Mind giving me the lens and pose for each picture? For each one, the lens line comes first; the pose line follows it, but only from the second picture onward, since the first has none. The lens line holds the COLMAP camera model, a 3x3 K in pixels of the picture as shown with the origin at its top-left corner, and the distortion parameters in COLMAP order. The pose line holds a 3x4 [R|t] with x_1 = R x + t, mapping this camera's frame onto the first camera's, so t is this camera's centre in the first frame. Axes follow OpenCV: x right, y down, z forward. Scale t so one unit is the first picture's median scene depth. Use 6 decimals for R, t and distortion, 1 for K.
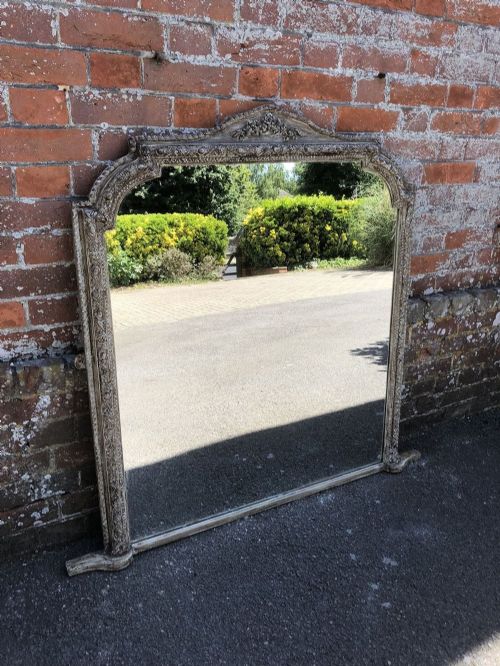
lens RADIAL K [[511.3, 0, 233.0], [0, 511.3, 323.2], [0, 0, 1]] dist [0.007926, 0.000856]
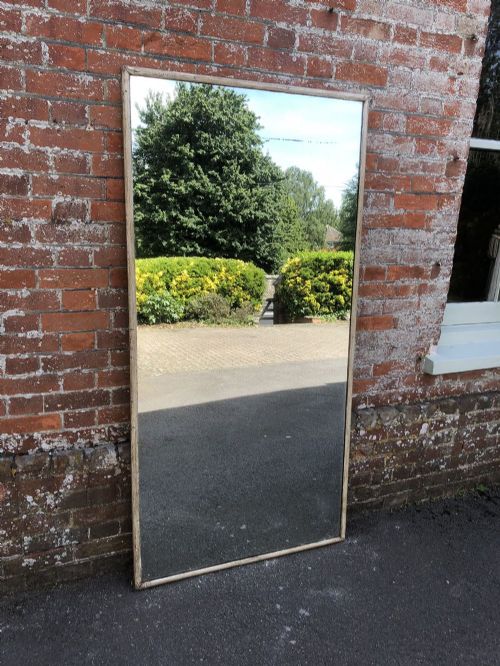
lens RADIAL K [[527.9, 0, 250.0], [0, 527.9, 333.0], [0, 0, 1]] dist [0.004982, 0.007527]
pose [[0.997198, 0.039284, -0.063662, 0.210664], [-0.045918, 0.993270, -0.106328, -0.113428], [0.059056, 0.108953, 0.992291, -0.481361]]
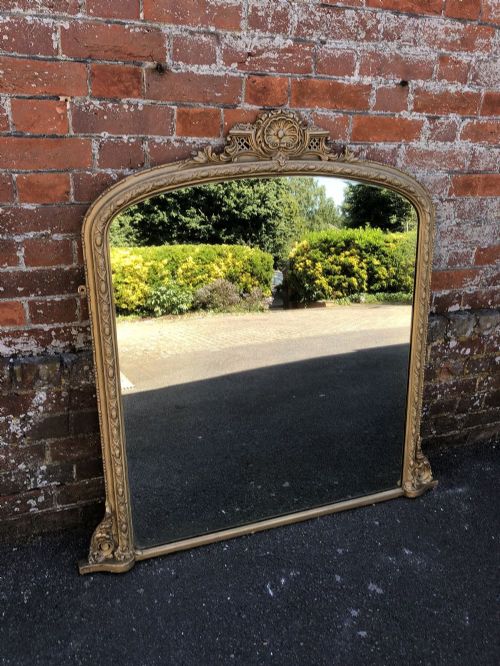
lens RADIAL K [[510.7, 0, 233.8], [0, 510.7, 320.5], [0, 0, 1]] dist [0.002092, 0.004624]
pose [[0.990655, 0.065700, -0.119522, 0.113414], [-0.063219, 0.997700, 0.024436, -0.044862], [0.120852, -0.016651, 0.992531, 0.012899]]
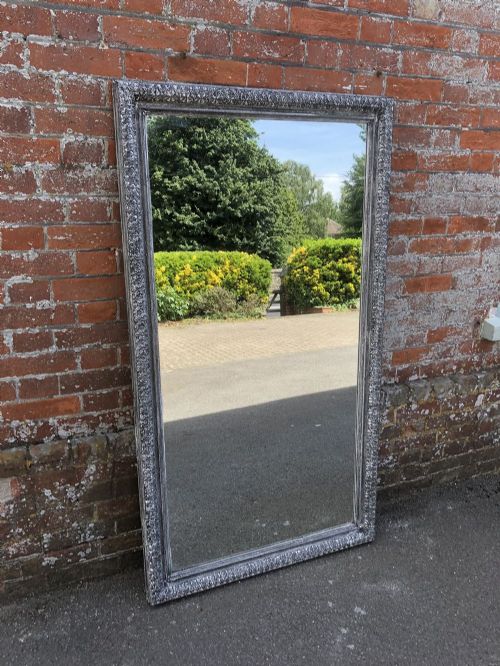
lens RADIAL K [[535.0, 0, 253.9], [0, 535.0, 332.8], [0, 0, 1]] dist [0.005813, 0.006981]
pose [[0.997760, 0.032378, -0.058546, 0.102417], [-0.033777, 0.999163, -0.023073, -0.152321], [0.057750, 0.024999, 0.998018, -0.310633]]
